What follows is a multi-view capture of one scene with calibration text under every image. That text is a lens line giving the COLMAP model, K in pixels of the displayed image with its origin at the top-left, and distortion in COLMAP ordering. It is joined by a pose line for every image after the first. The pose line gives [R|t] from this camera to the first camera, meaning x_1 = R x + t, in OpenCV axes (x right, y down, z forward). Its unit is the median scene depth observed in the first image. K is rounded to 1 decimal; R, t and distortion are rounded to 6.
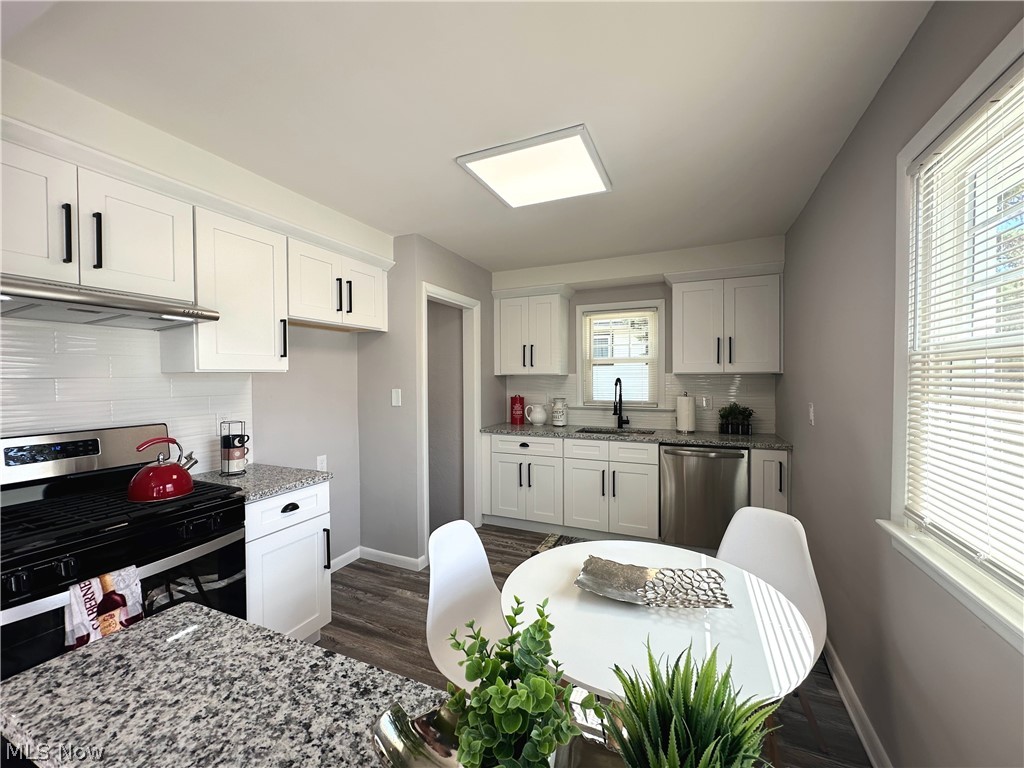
lens RADIAL K [[411.0, 0, 511.1], [0, 411.0, 382.4], [0, 0, 1]] dist [0.000682, 0.000111]
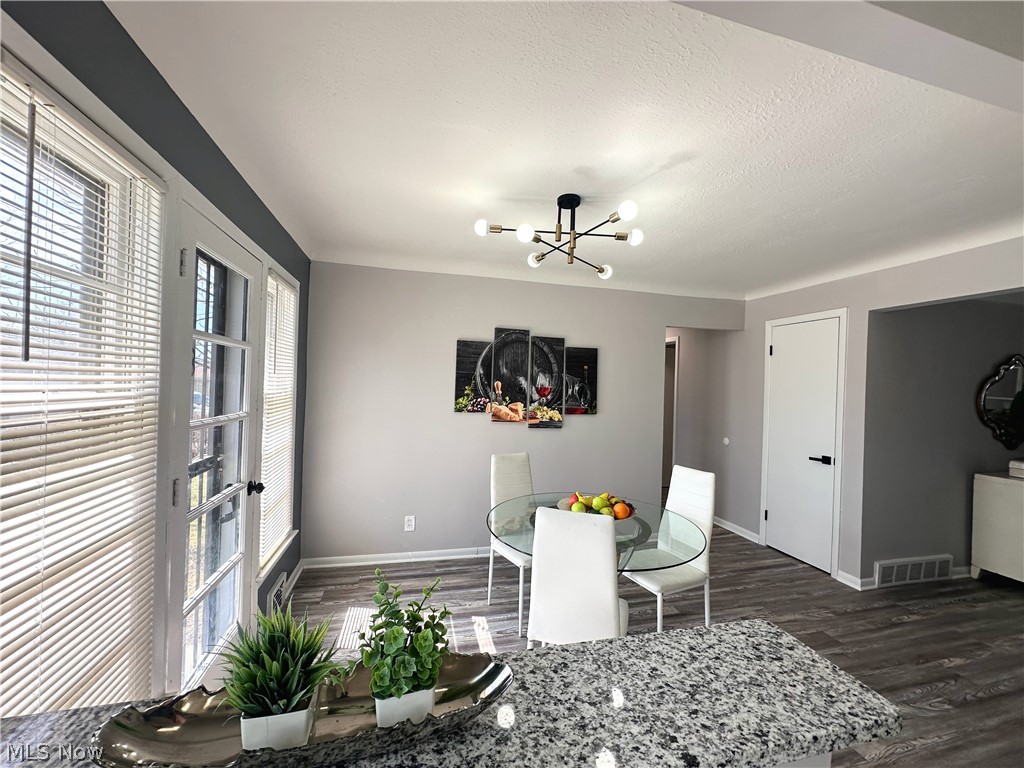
lens RADIAL K [[411.0, 0, 512.8], [0, 411.0, 382.7], [0, 0, 1]] dist [0.000682, 0.000111]
pose [[-0.780994, -0.018082, -0.624277, 0.416774], [-0.031772, 0.999437, 0.010799, -0.114853], [0.623730, 0.028269, -0.781128, 1.564856]]
